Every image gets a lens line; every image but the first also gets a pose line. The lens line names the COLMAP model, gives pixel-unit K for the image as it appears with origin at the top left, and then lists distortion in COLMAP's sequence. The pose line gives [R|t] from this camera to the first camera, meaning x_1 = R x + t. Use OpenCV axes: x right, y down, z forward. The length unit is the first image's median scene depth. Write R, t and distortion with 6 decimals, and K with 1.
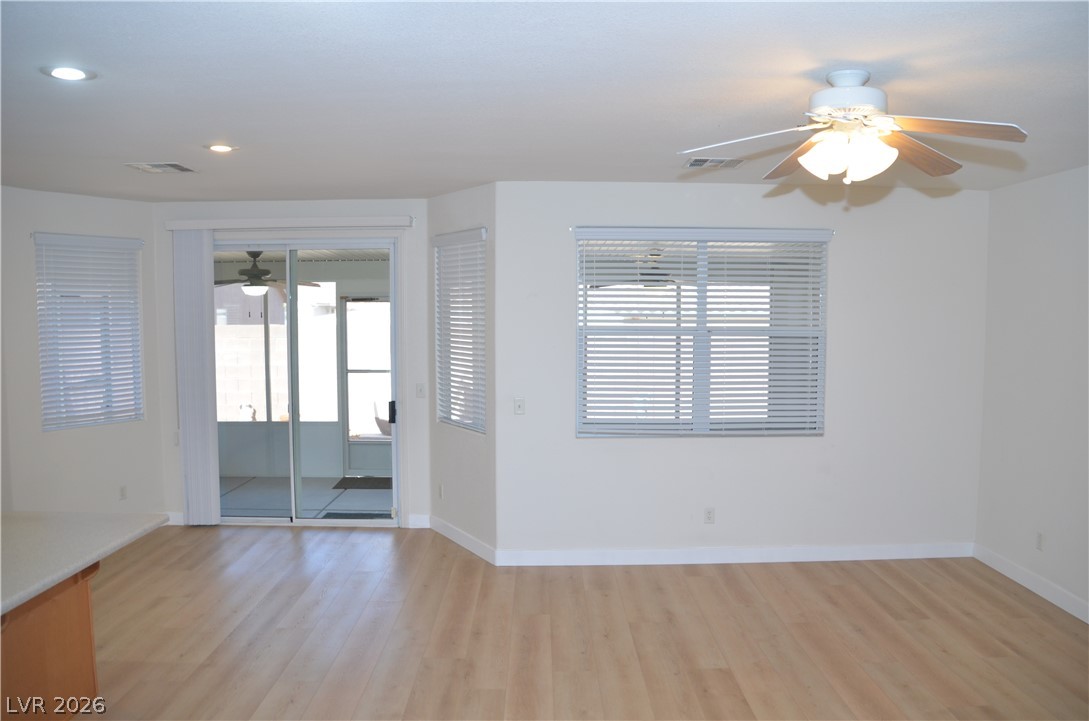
lens RADIAL K [[854.3, 0, 544.5], [0, 854.3, 360.5], [0, 0, 1]] dist [-0.087030, 0.000280]
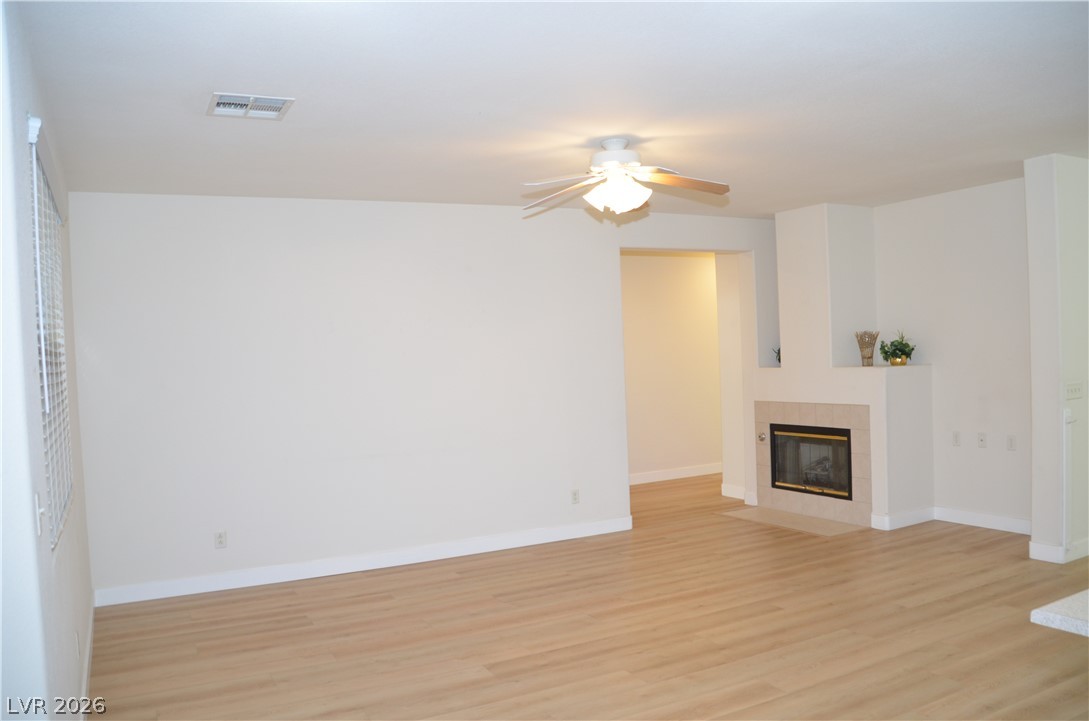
lens RADIAL K [[874.5, 0, 577.2], [0, 874.5, 376.0], [0, 0, 1]] dist [-0.170972, 0.121203]
pose [[-0.487818, -0.002437, 0.872942, -0.481898], [0.091670, 0.994324, 0.054003, -0.006452], [-0.868119, 0.106366, -0.484826, 0.934395]]
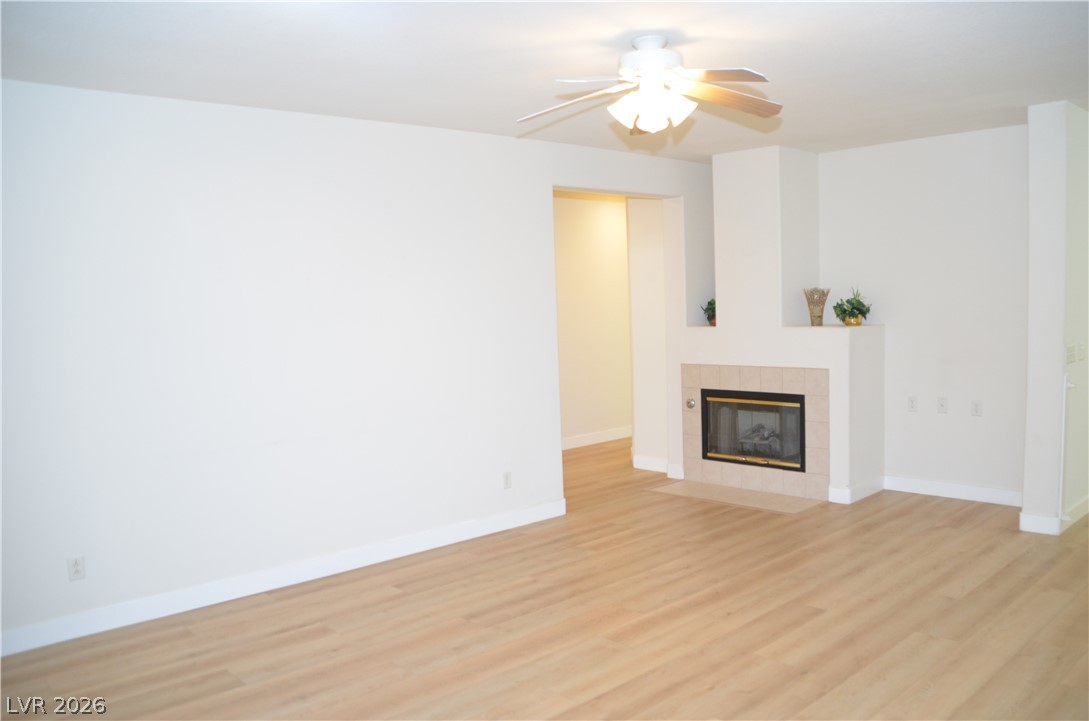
lens RADIAL K [[874.5, 0, 577.2], [0, 874.5, 376.0], [0, 0, 1]] dist [-0.170972, 0.121203]
pose [[-0.695746, -0.037418, 0.717313, -0.223885], [0.074831, 0.989432, 0.124194, -0.015104], [-0.714380, 0.140085, -0.685593, 0.987230]]
